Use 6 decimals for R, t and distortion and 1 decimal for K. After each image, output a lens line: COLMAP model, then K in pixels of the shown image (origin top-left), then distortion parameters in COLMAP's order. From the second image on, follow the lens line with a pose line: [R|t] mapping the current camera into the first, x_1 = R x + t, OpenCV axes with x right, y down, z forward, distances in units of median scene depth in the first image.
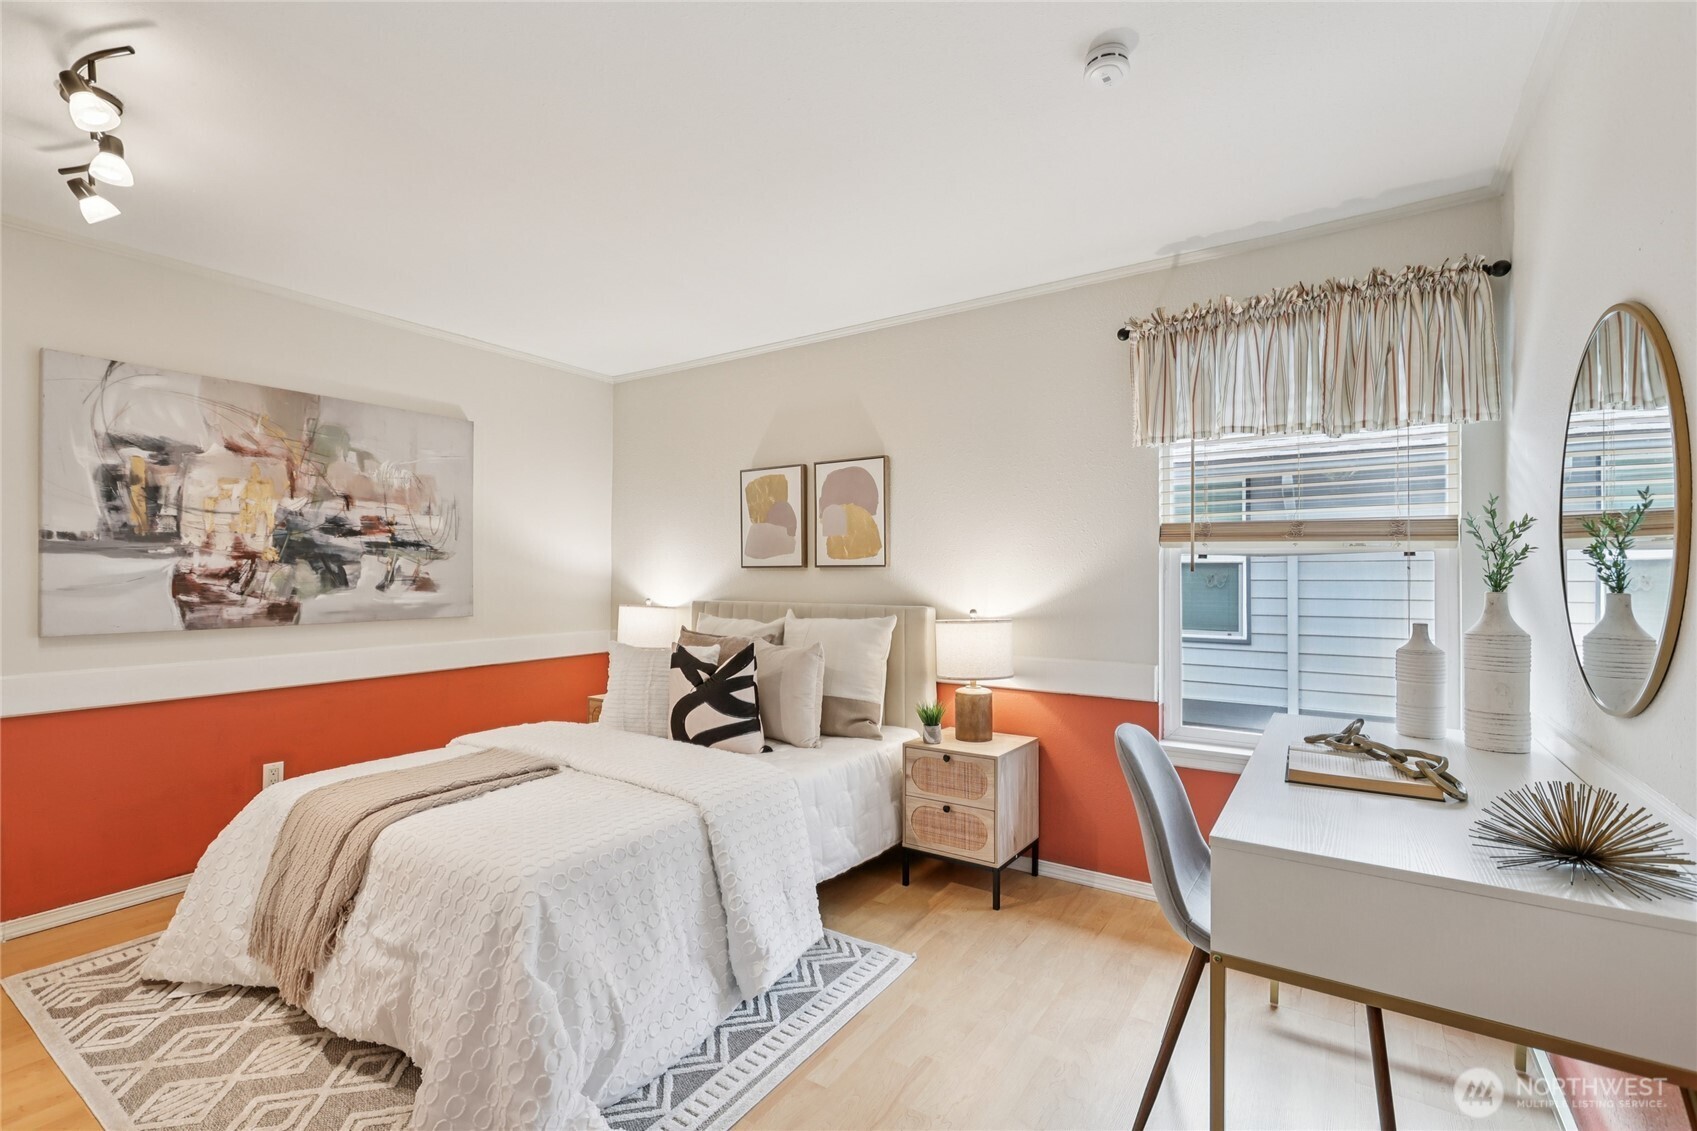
lens RADIAL K [[747.7, 0, 857.9], [0, 747.7, 566.9], [0, 0, 1]] dist [-0.000896, -0.000139]
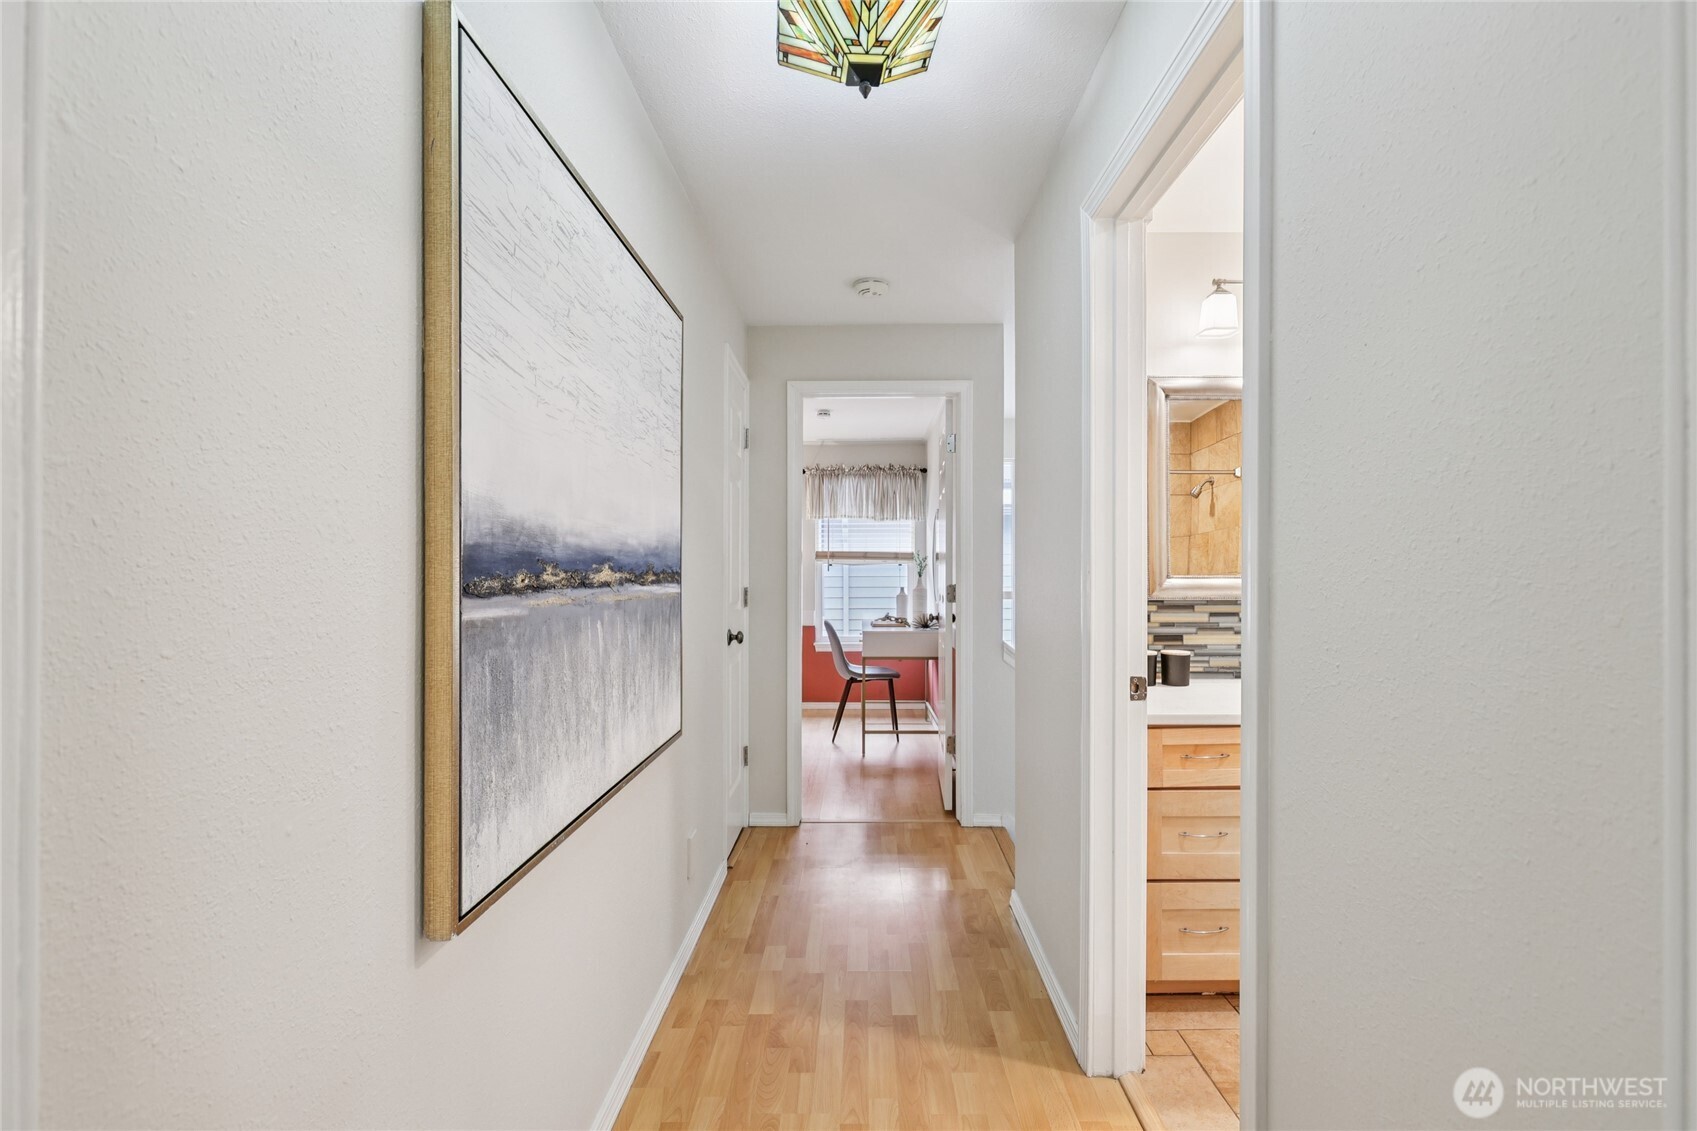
lens RADIAL K [[759.3, 0, 856.0], [0, 759.3, 568.9], [0, 0, 1]] dist [-0.002786, -0.000055]
pose [[0.841198, 0.000538, 0.540727, -0.922526], [-0.001859, 0.999996, 0.001897, -0.007619], [-0.540724, -0.002601, 0.841196, -1.281593]]
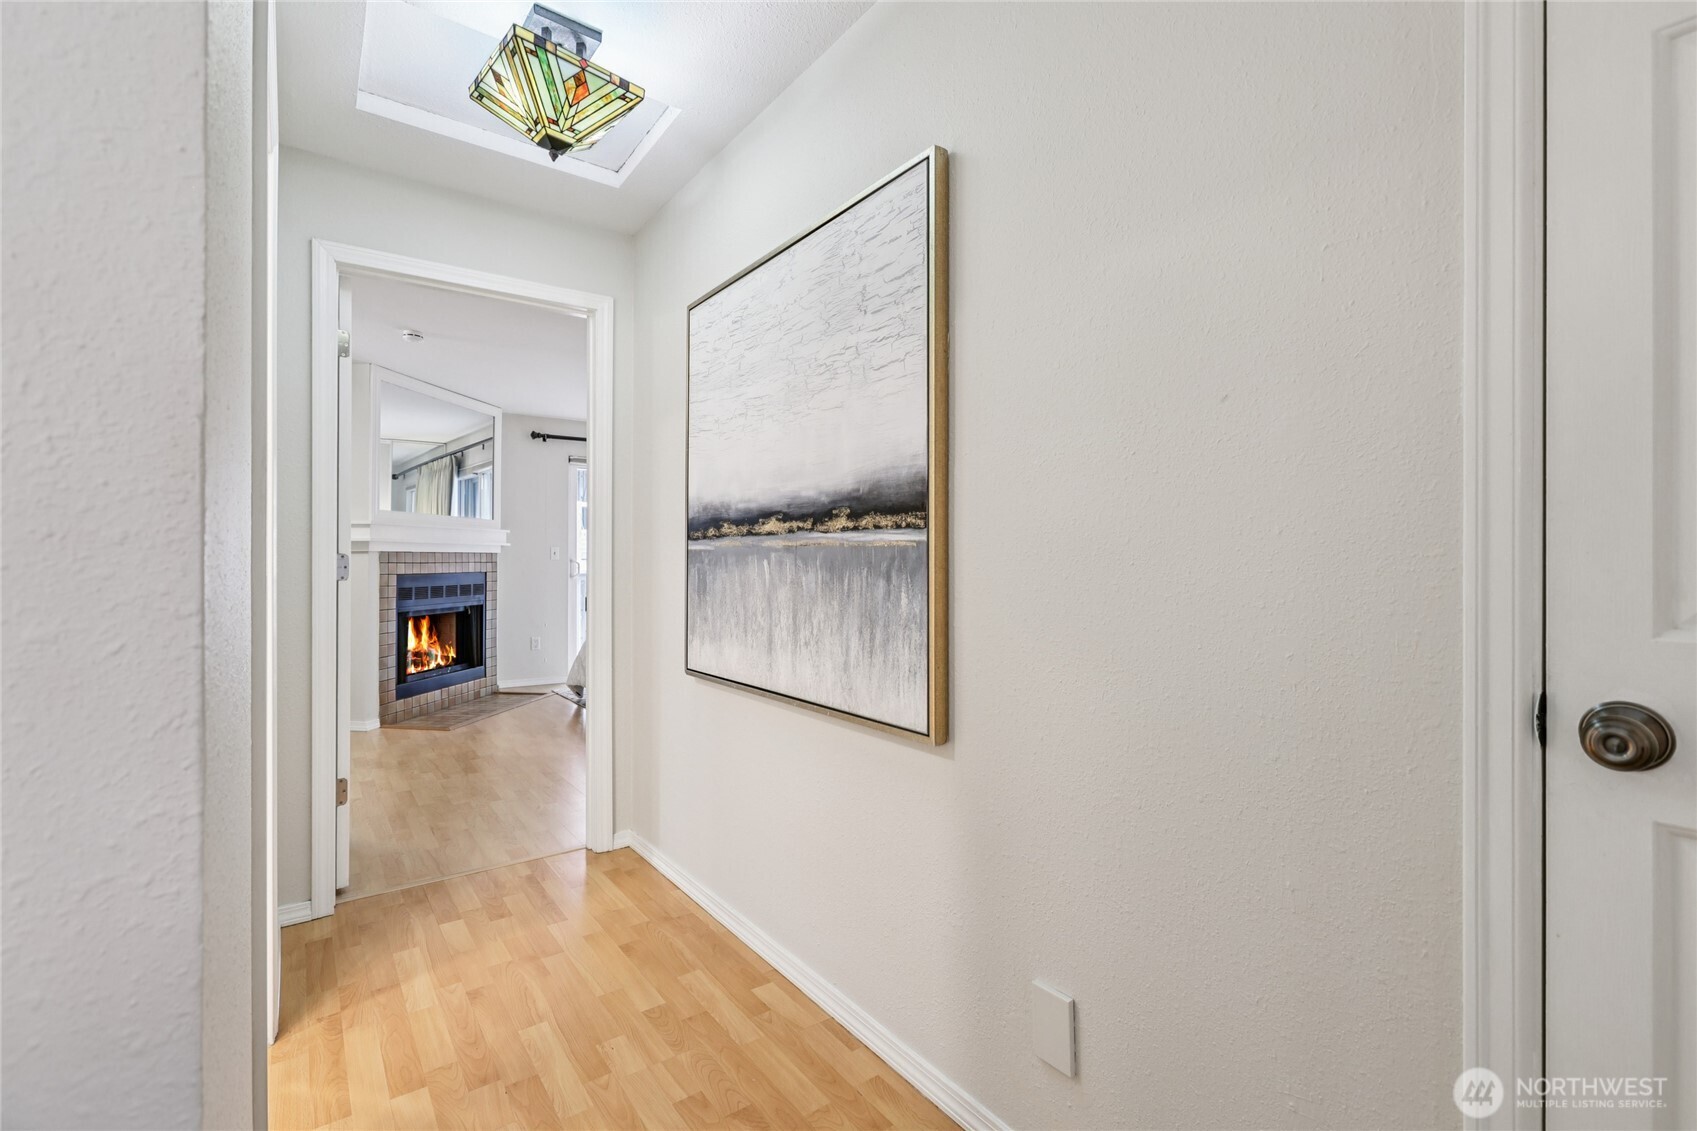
lens RADIAL K [[747.7, 0, 862.6], [0, 747.7, 557.8], [0, 0, 1]] dist [-0.000896, -0.000139]
pose [[-0.333719, -0.001613, -0.942671, 2.188710], [0.006178, 0.999973, -0.003898, 0.148763], [0.942652, -0.007125, -0.333700, 2.187512]]
